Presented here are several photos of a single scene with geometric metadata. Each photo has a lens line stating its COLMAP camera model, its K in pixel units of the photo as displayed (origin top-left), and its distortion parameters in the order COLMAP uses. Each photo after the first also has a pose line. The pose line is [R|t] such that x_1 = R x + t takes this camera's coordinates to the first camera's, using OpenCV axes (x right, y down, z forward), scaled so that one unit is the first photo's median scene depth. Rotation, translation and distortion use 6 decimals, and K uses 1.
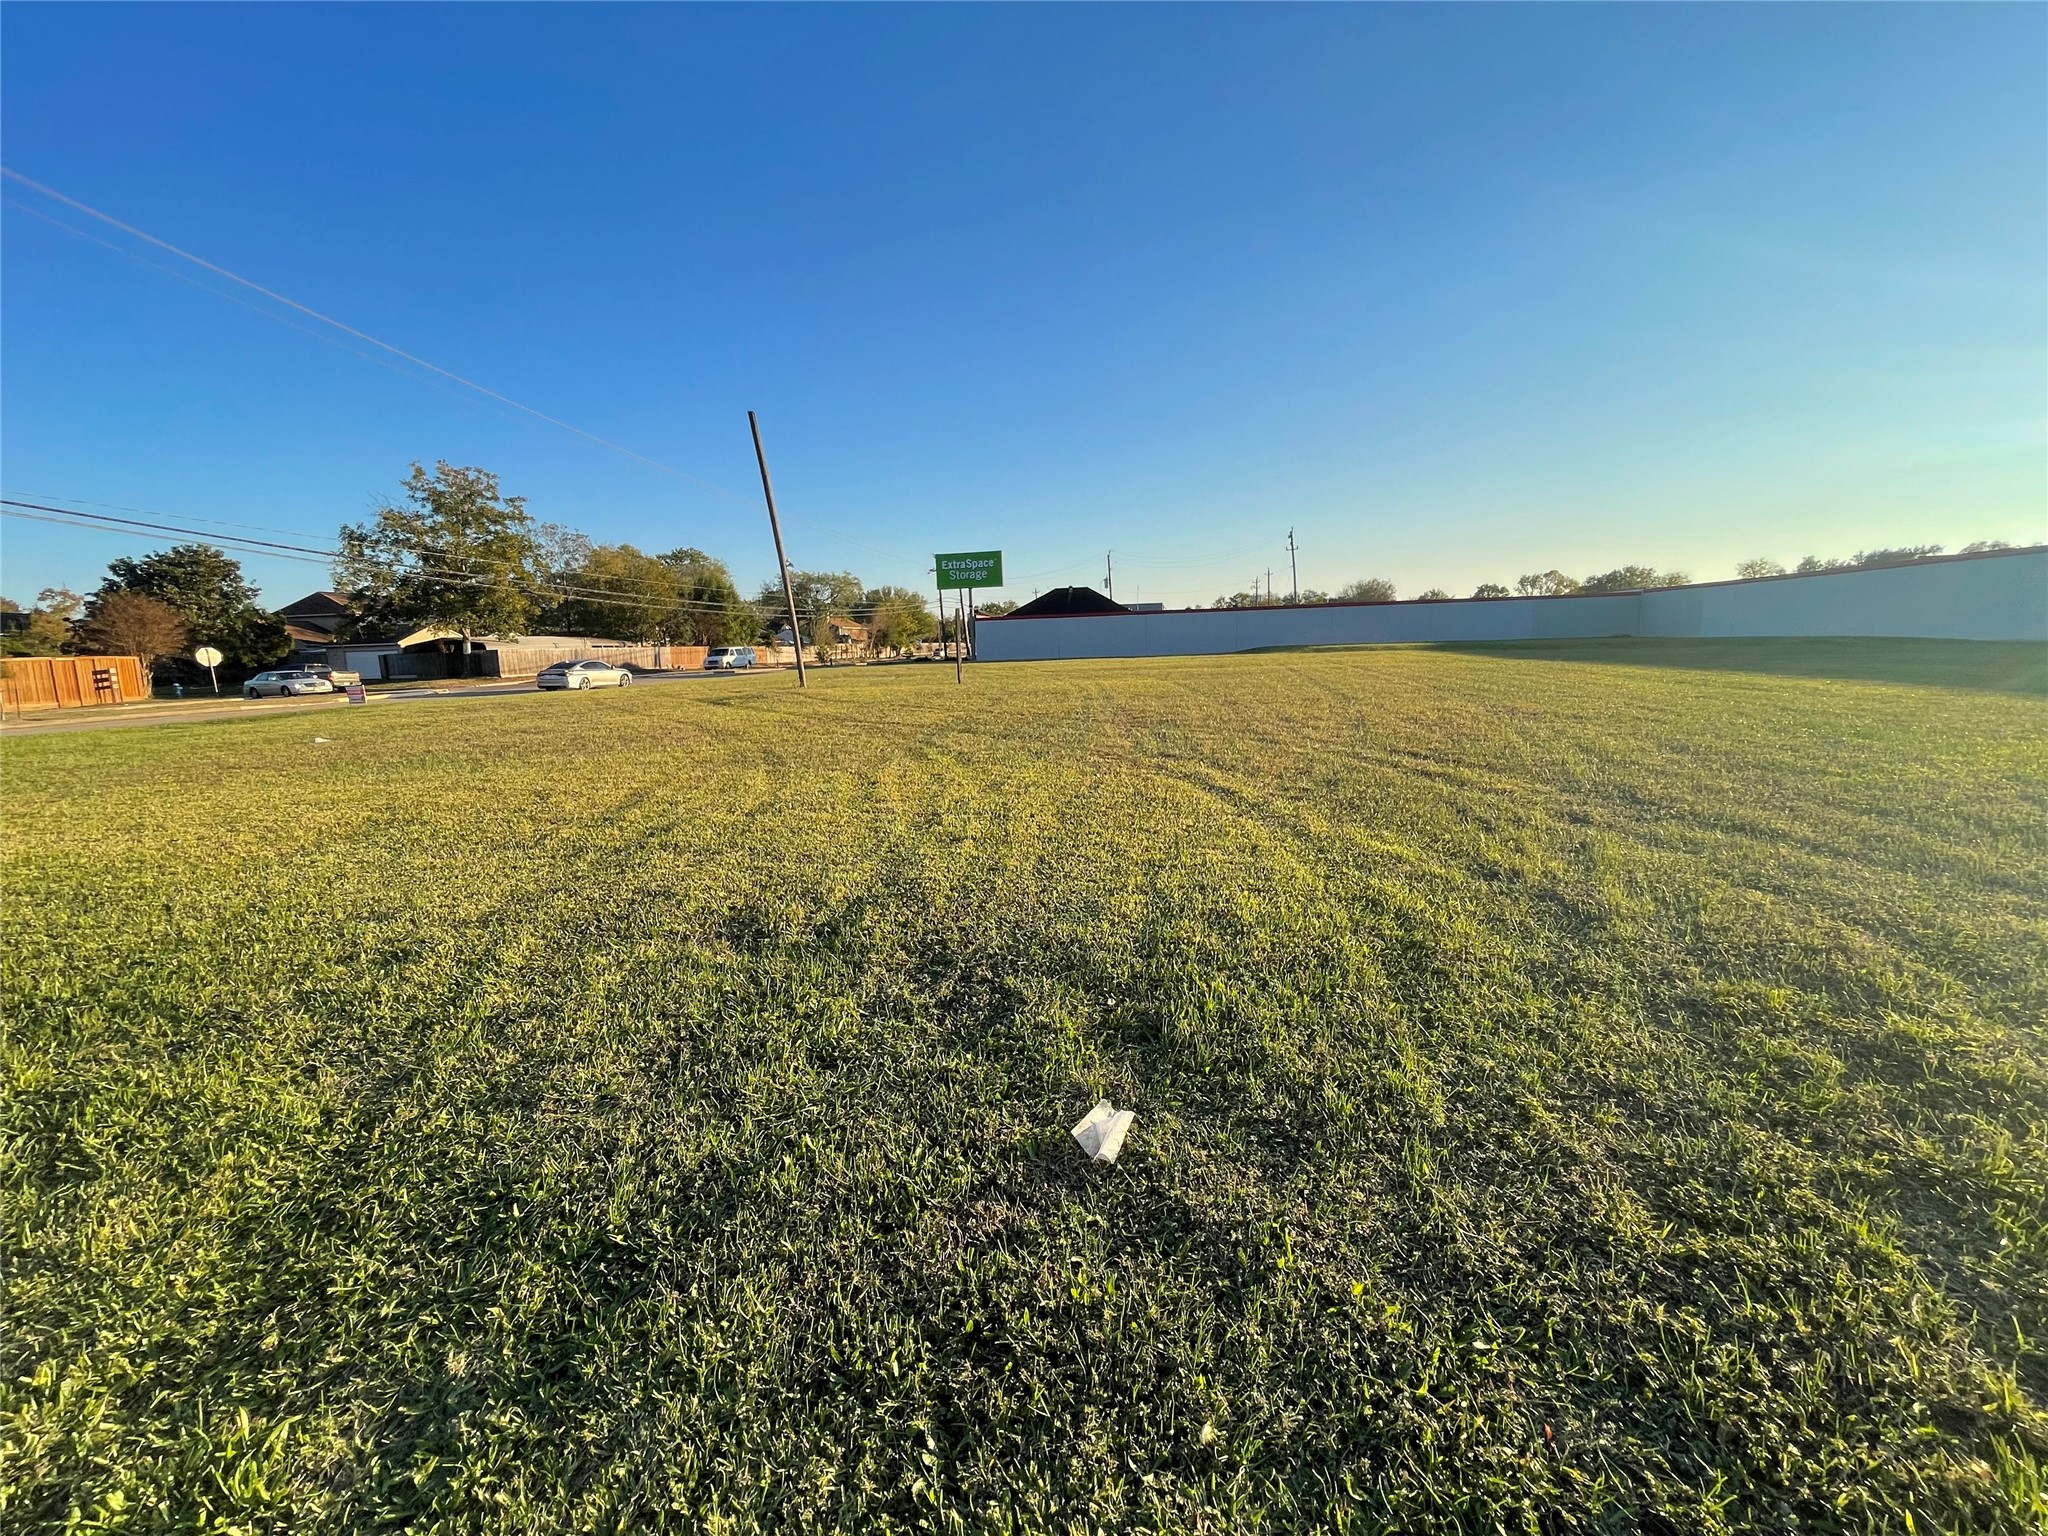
lens RADIAL K [[839.9, 0, 1021.6], [0, 839.9, 774.0], [0, 0, 1]] dist [0.000820, -0.000888]
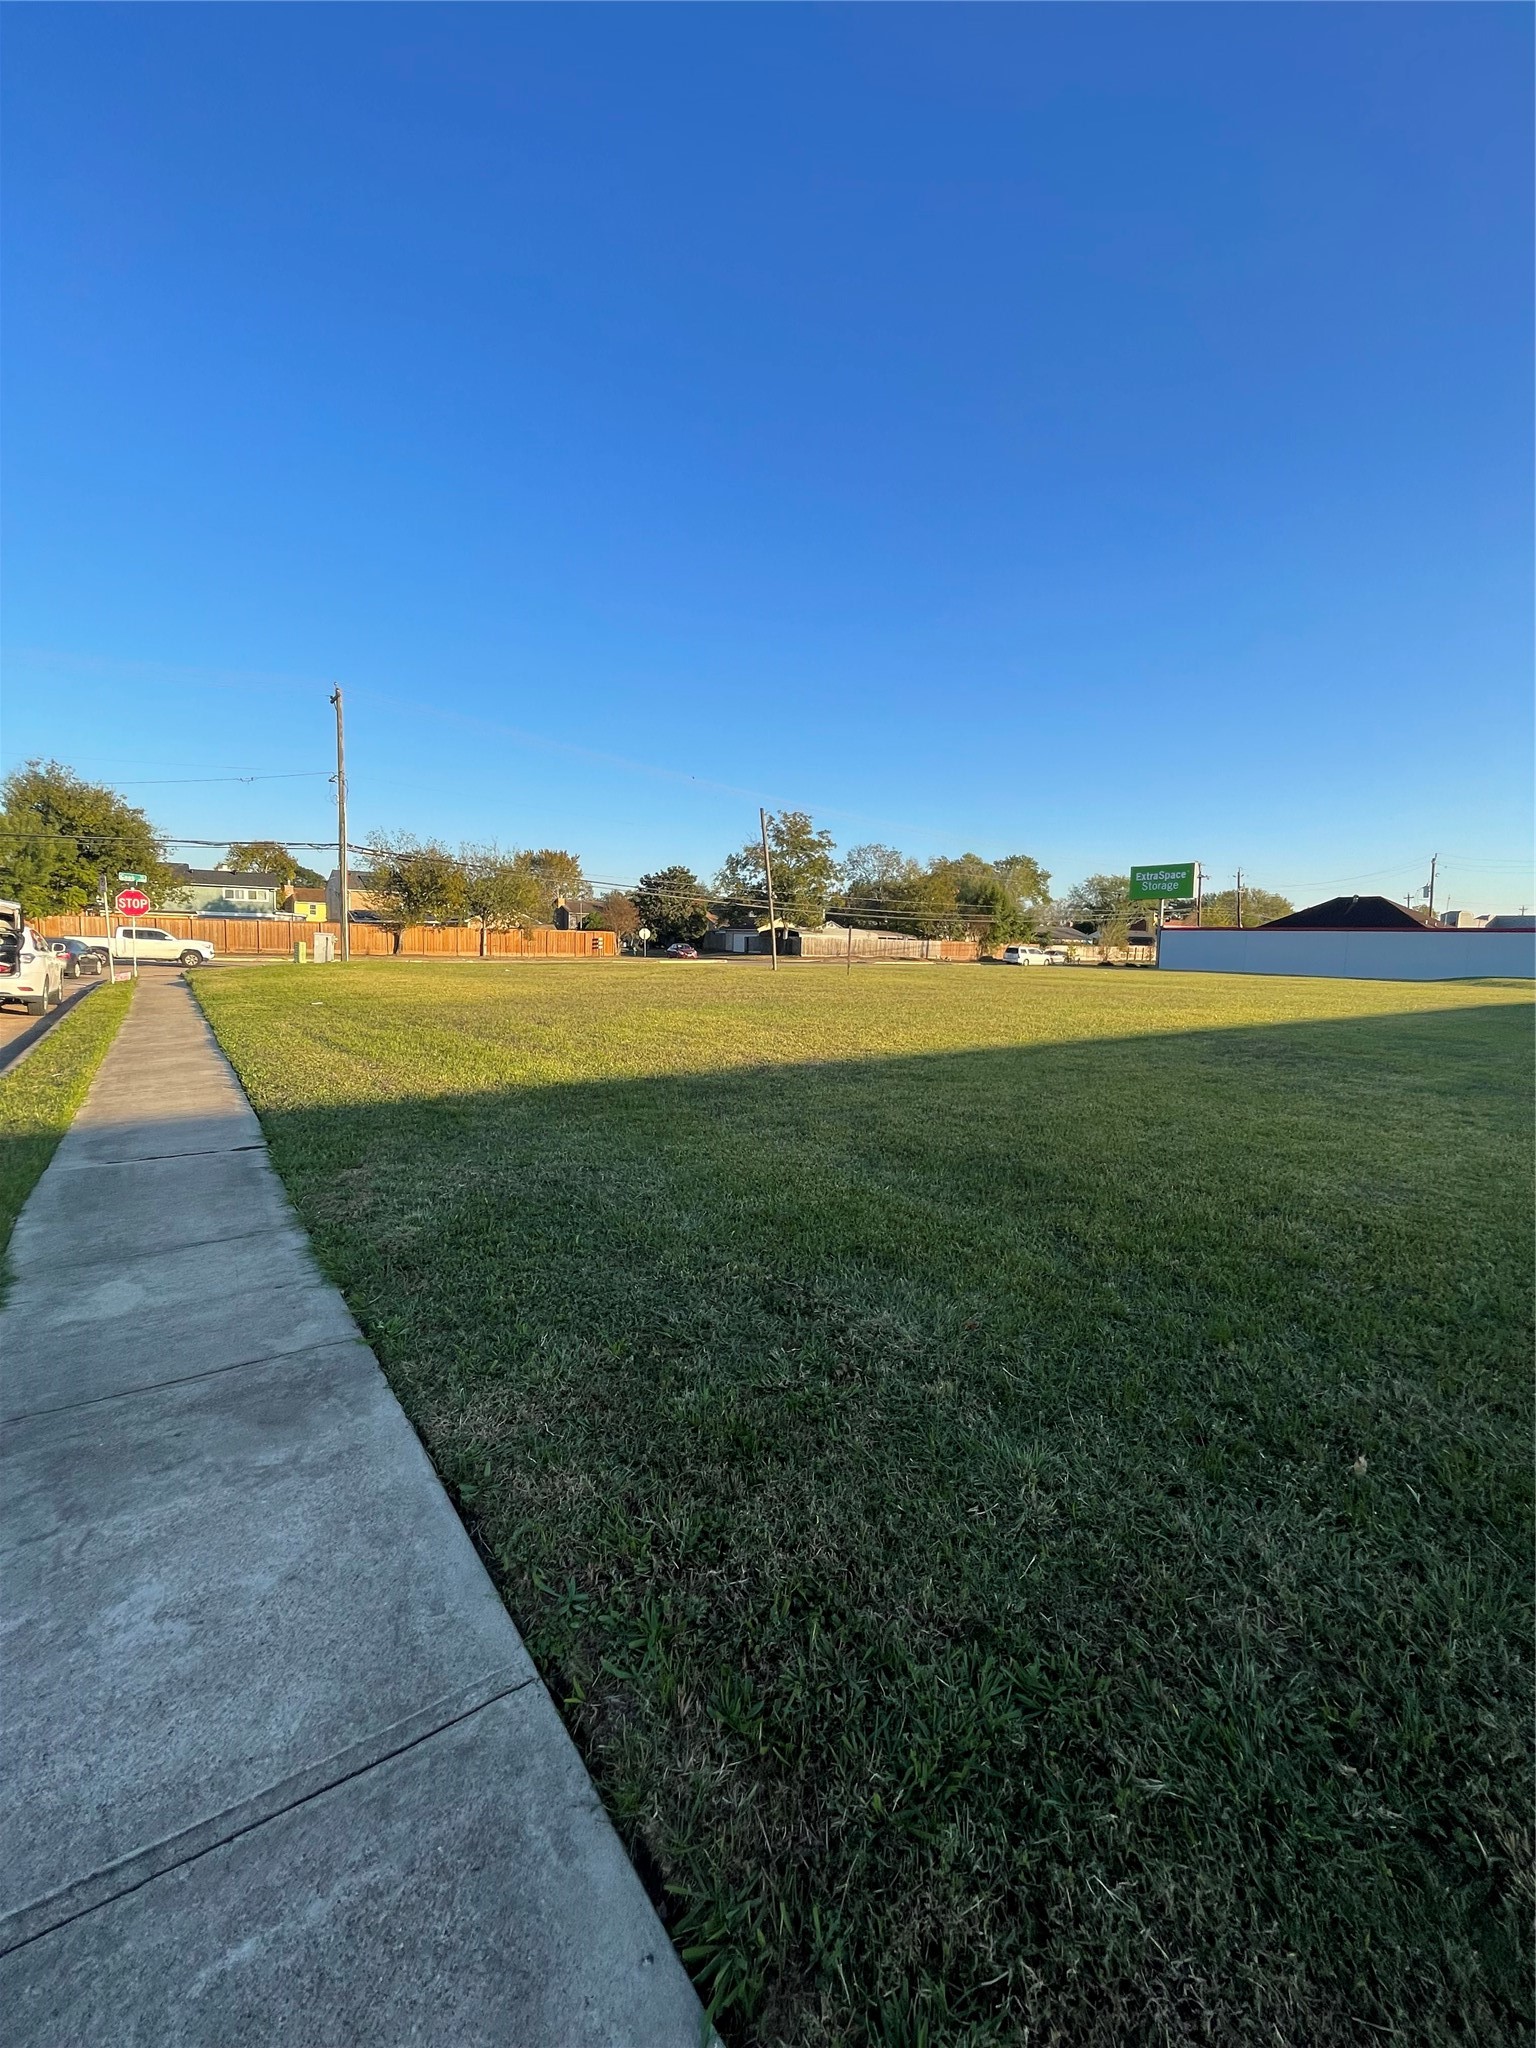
lens RADIAL K [[839.9, 0, 770.2], [0, 839.9, 1039.5], [0, 0, 1]] dist [0.000820, -0.000888]
pose [[0.725355, 0.128183, -0.676335, 0.271727], [-0.151441, 0.988154, 0.024863, -0.003654], [0.671510, 0.084391, 0.736174, -0.056204]]
